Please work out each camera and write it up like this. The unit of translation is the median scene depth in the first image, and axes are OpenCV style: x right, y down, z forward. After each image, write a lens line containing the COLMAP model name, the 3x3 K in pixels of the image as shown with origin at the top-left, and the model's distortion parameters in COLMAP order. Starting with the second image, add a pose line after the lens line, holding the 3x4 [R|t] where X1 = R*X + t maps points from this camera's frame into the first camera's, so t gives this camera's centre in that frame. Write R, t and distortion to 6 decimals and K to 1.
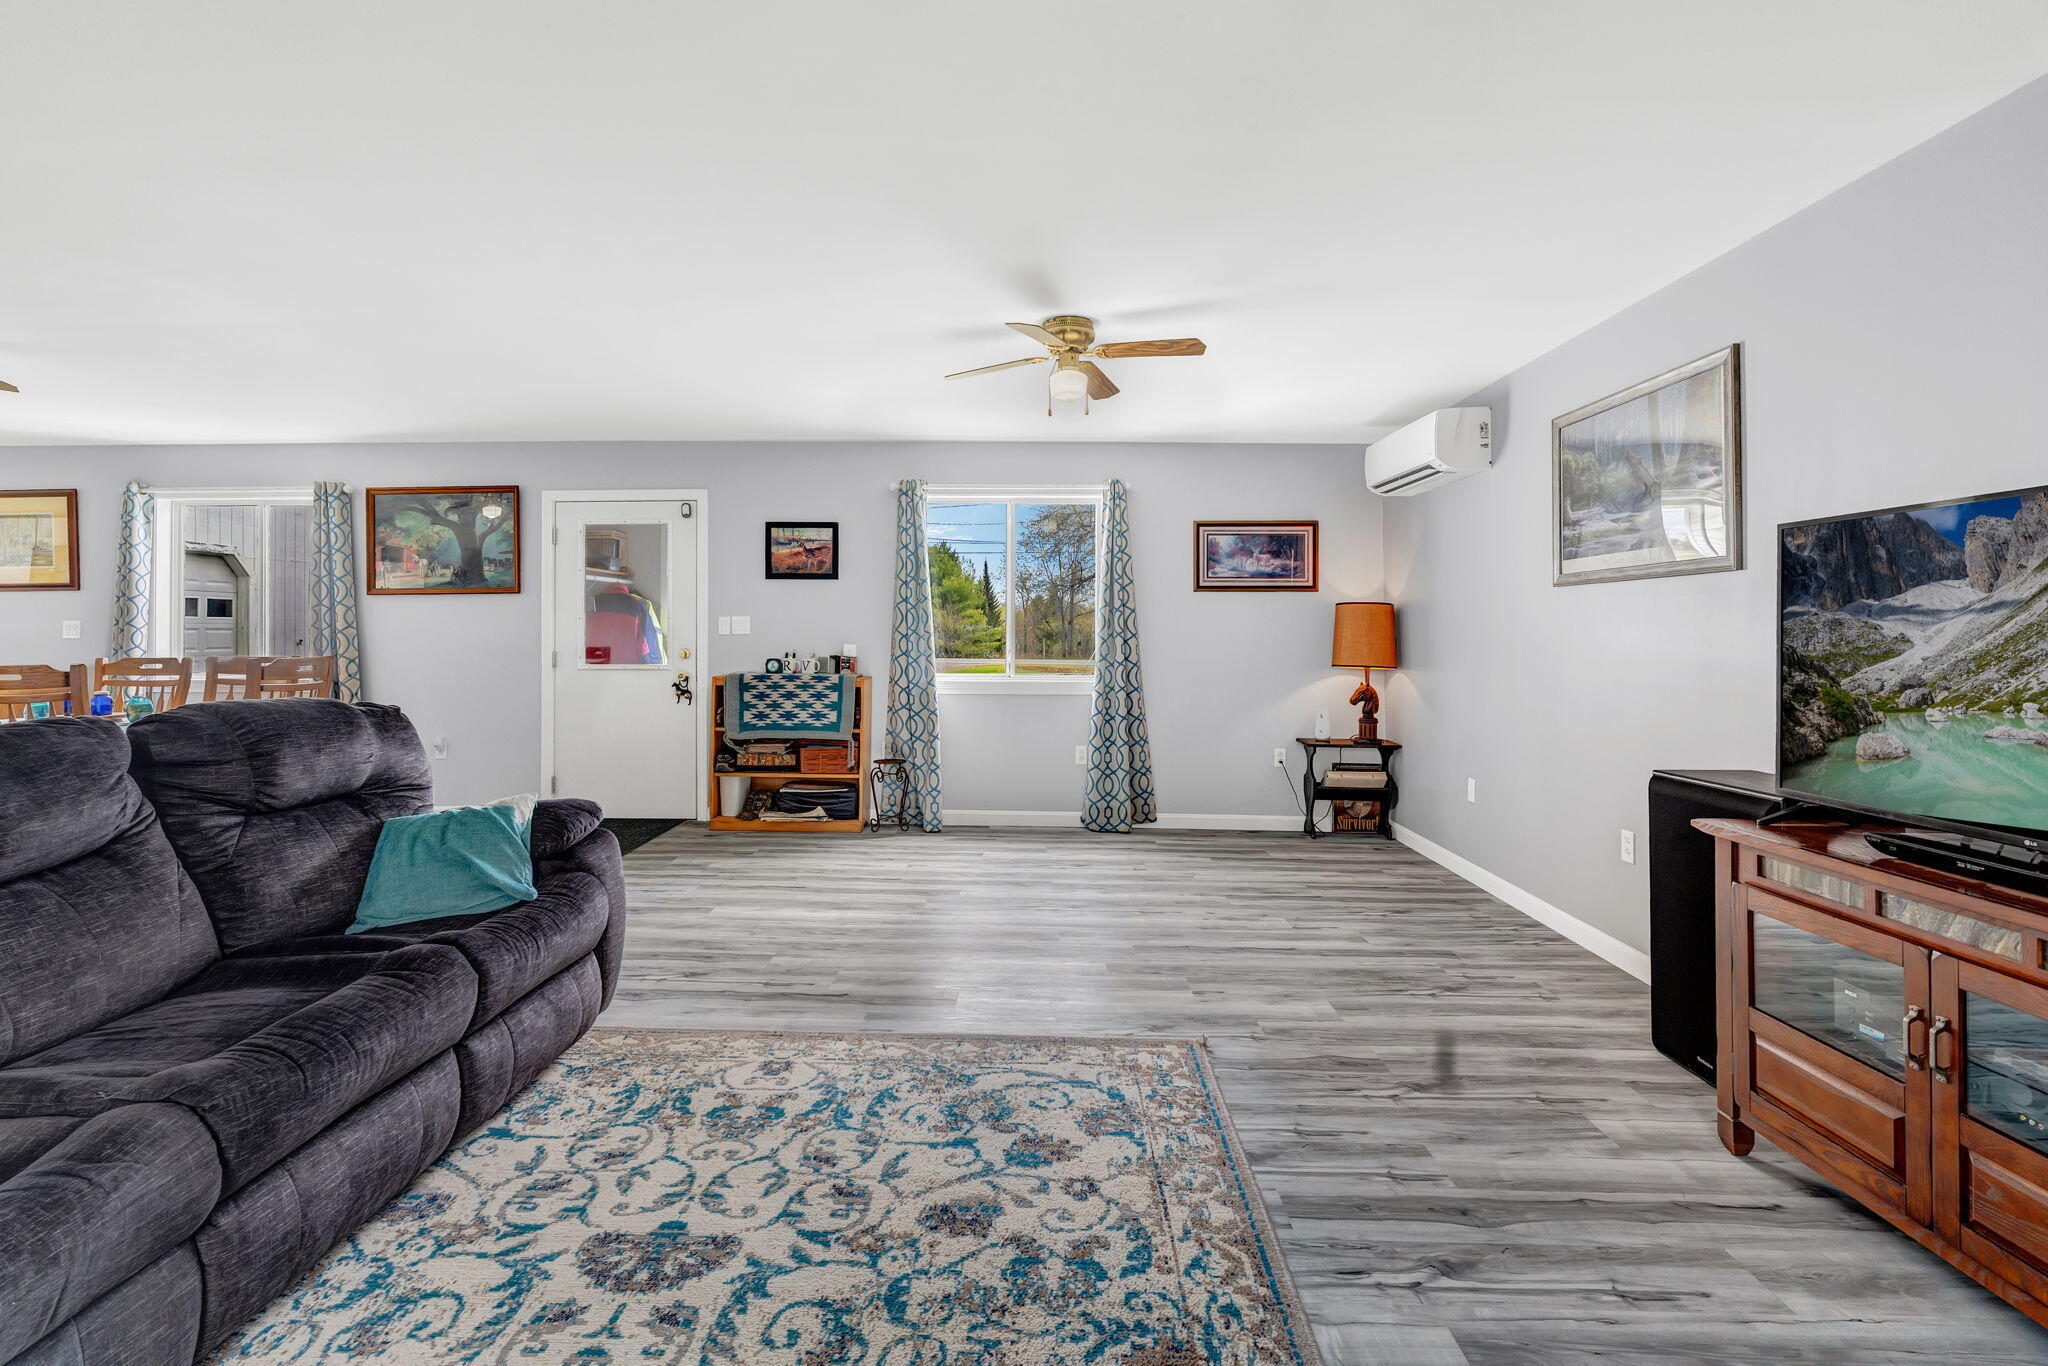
lens RADIAL K [[910.2, 0, 994.2], [0, 910.2, 629.4], [0, 0, 1]] dist [-0.004327, -0.000831]
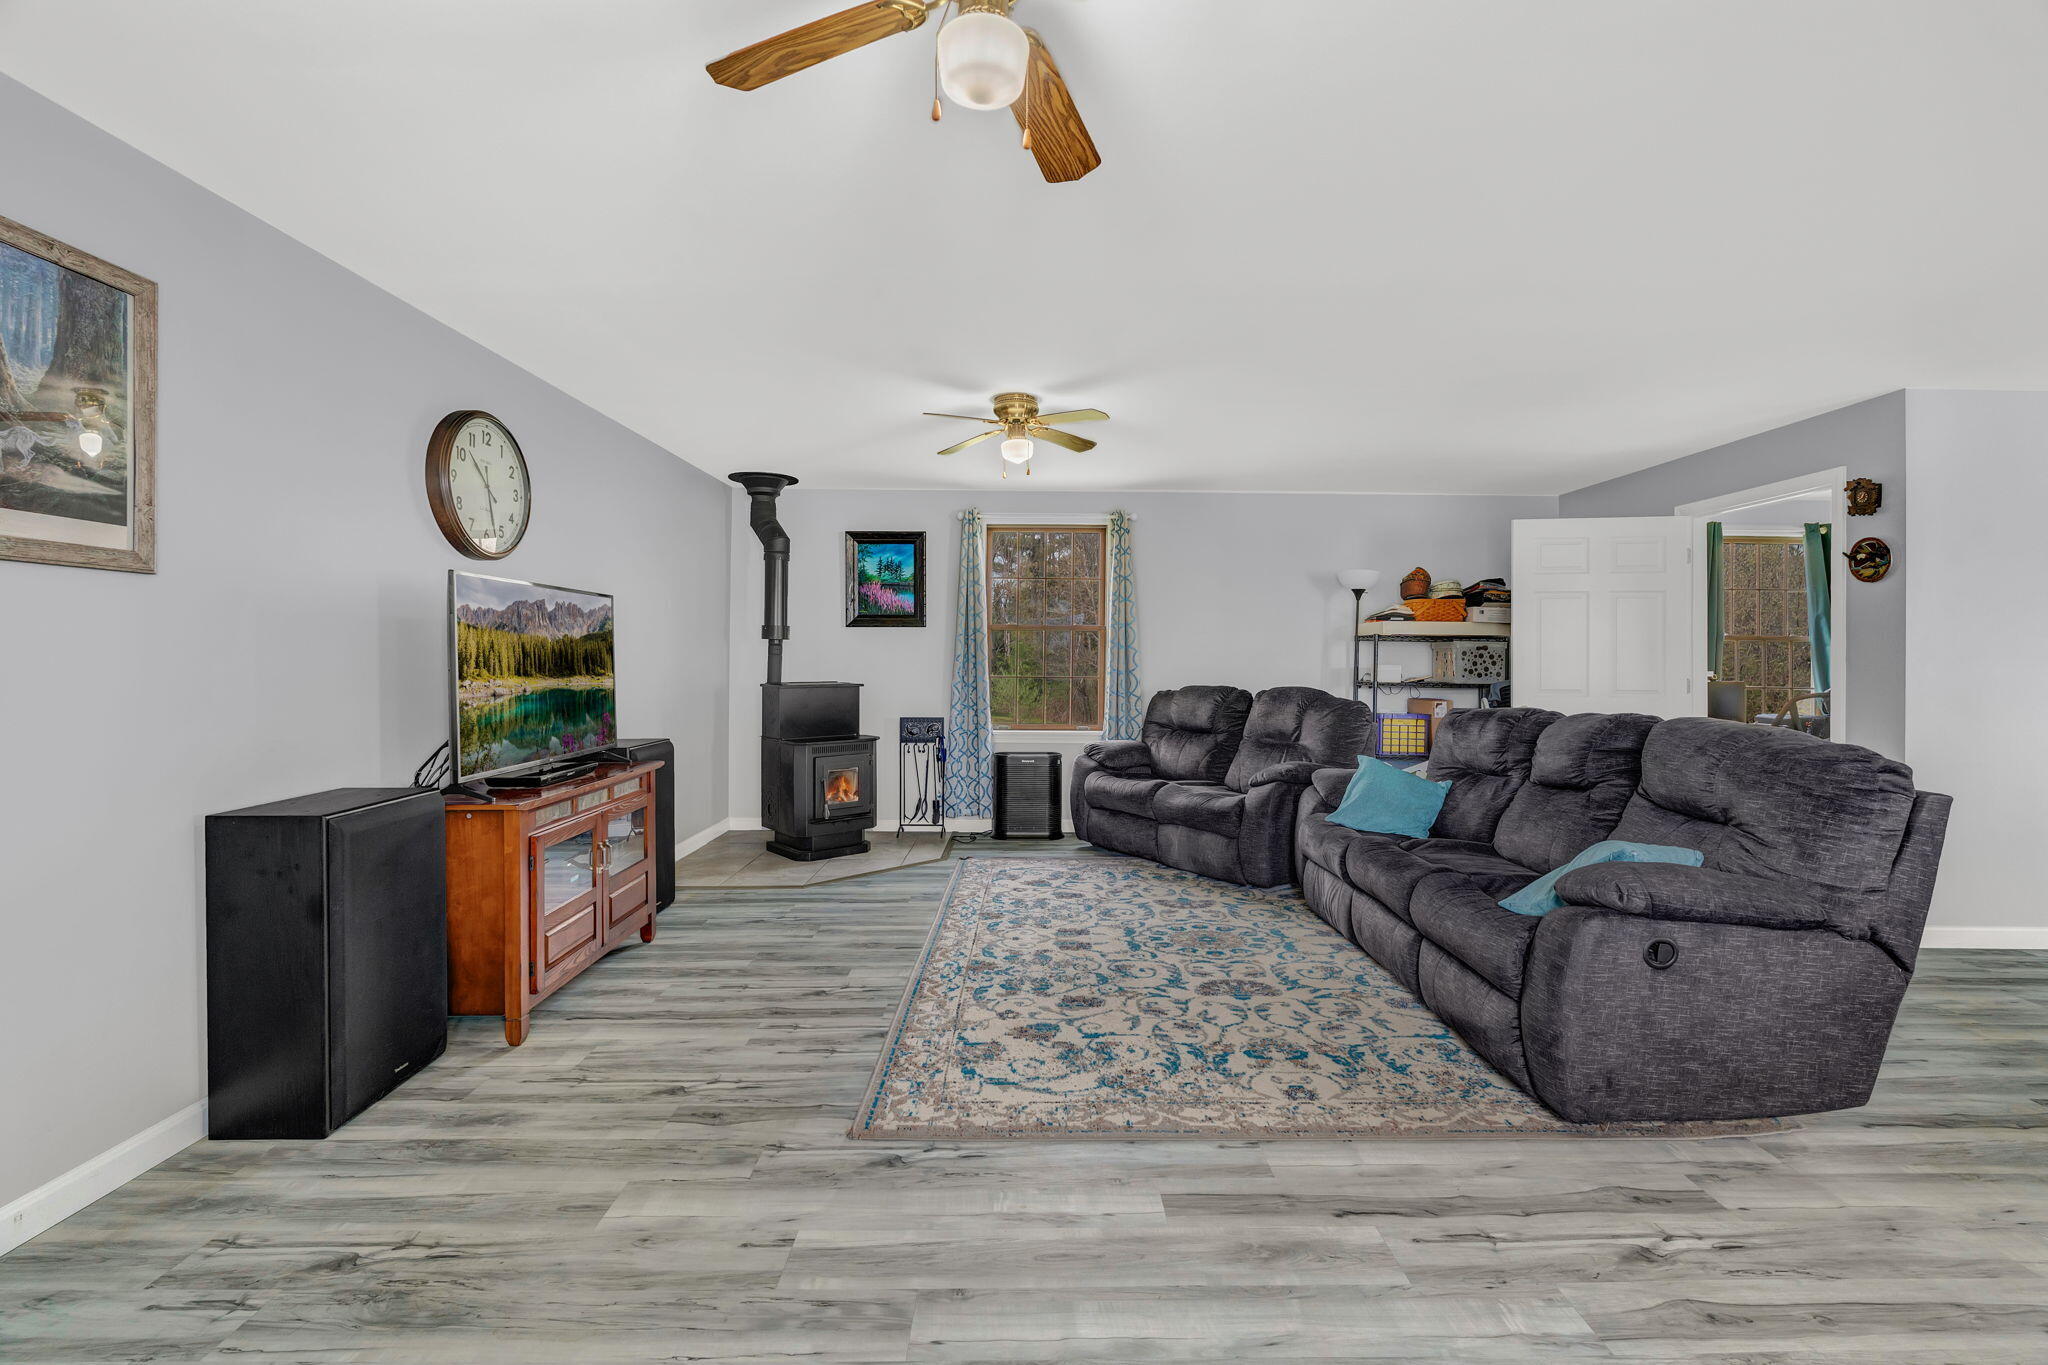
lens RADIAL K [[910.2, 0, 1021.5], [0, 910.2, 675.7], [0, 0, 1]] dist [-0.004327, -0.000831]
pose [[-0.998852, -0.004502, -0.047692, 0.132754], [-0.005113, 0.999906, 0.012706, 0.010472], [0.047631, 0.012936, -0.998781, 2.258200]]
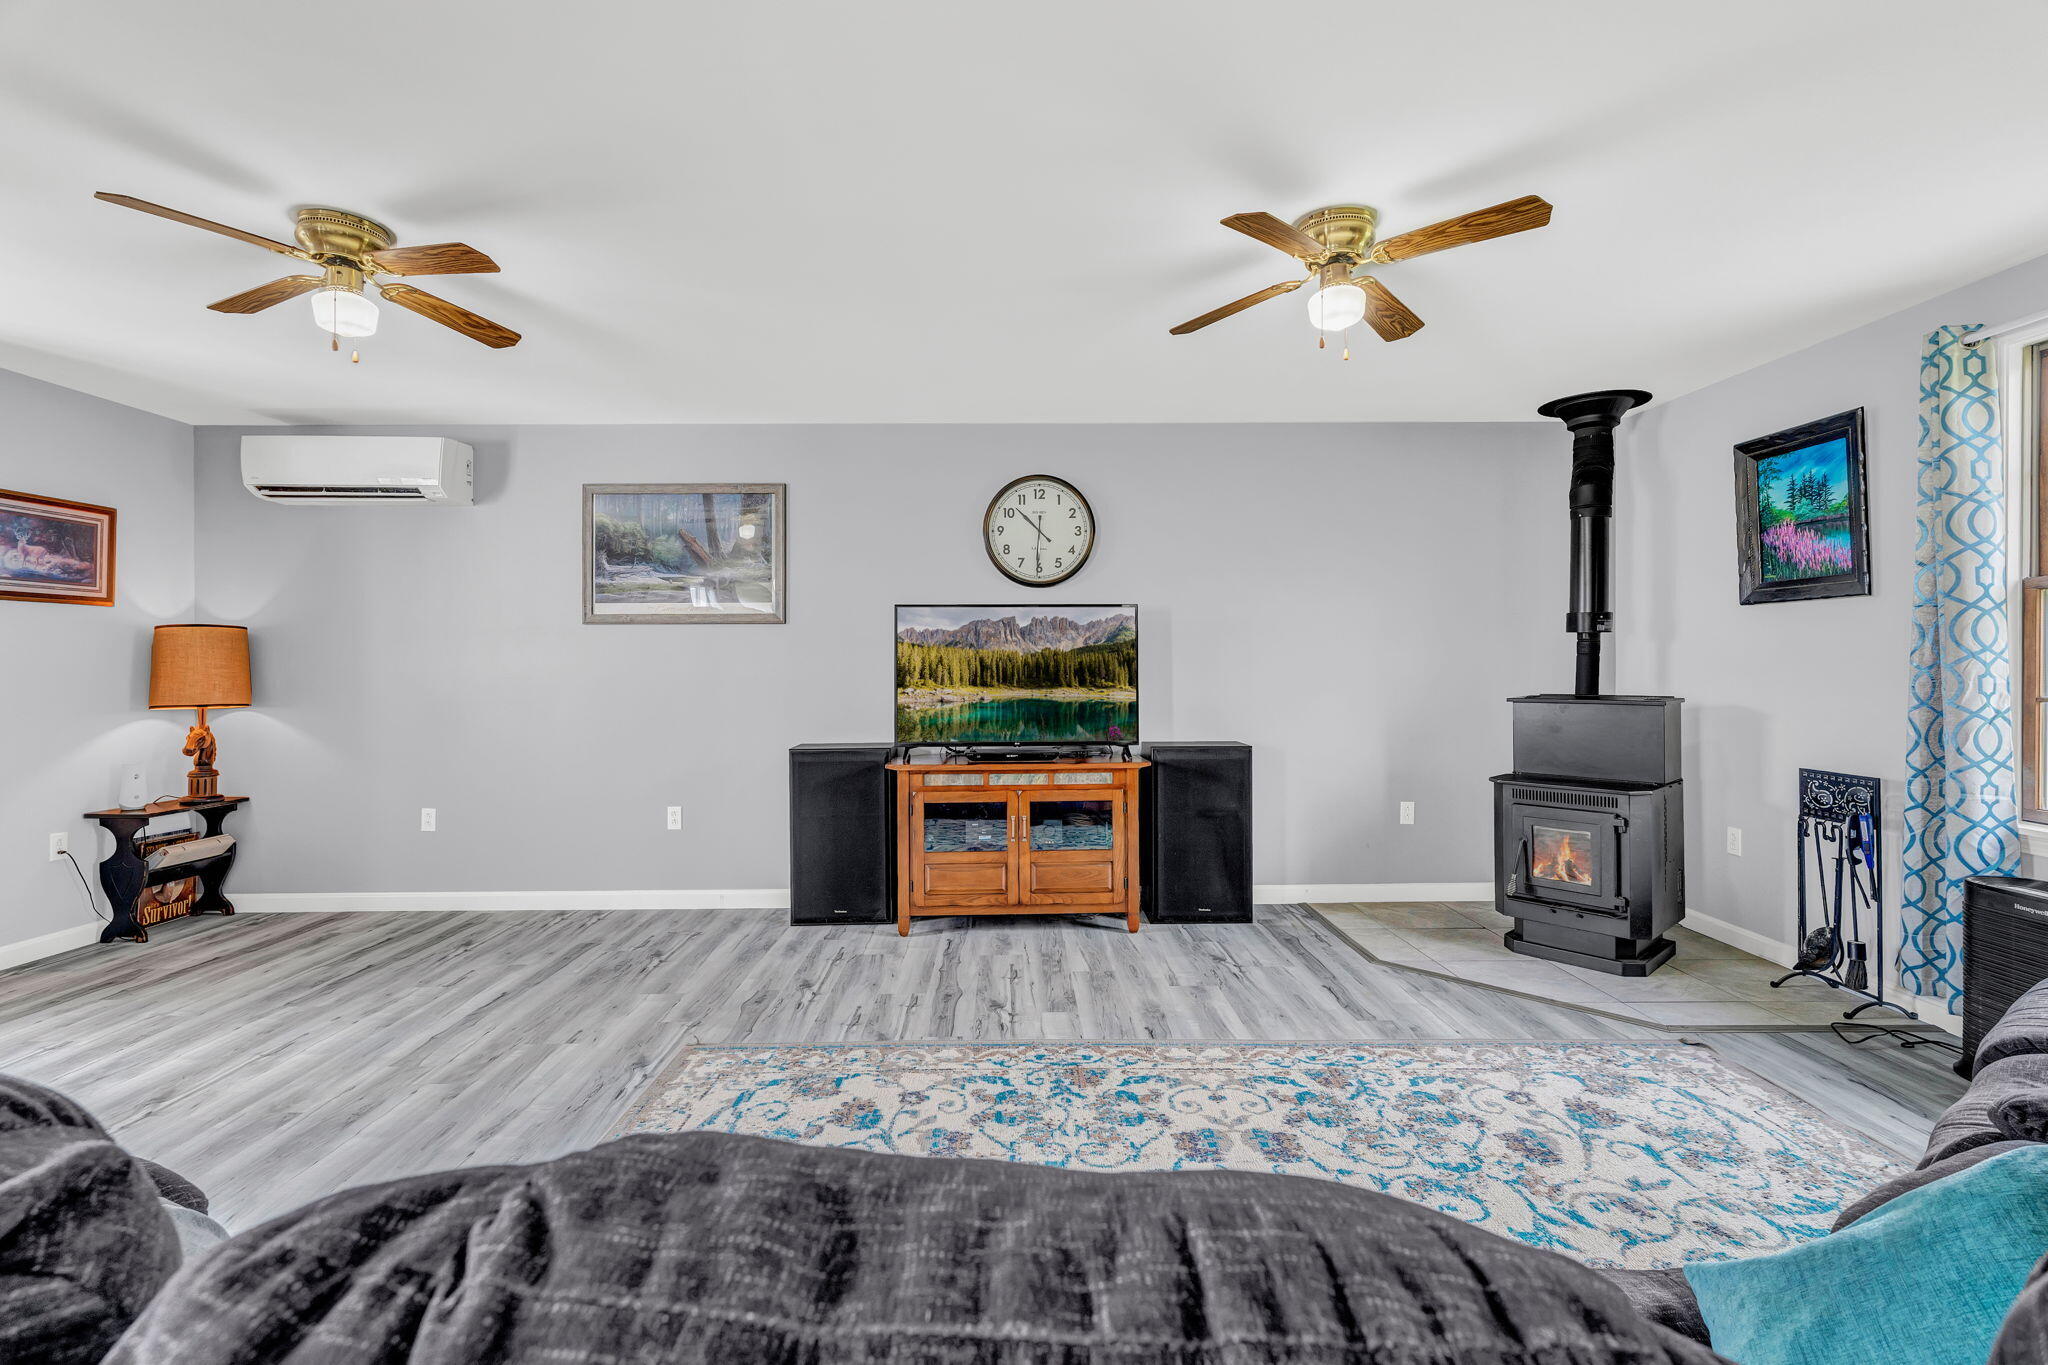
lens RADIAL K [[910.2, 0, 1033.2], [0, 910.2, 672.6], [0, 0, 1]] dist [-0.004327, -0.000831]
pose [[-0.057479, -0.011162, 0.998284, -1.042342], [-0.002154, 0.999937, 0.011056, 0.003869], [-0.998344, -0.001514, -0.057499, 0.801062]]
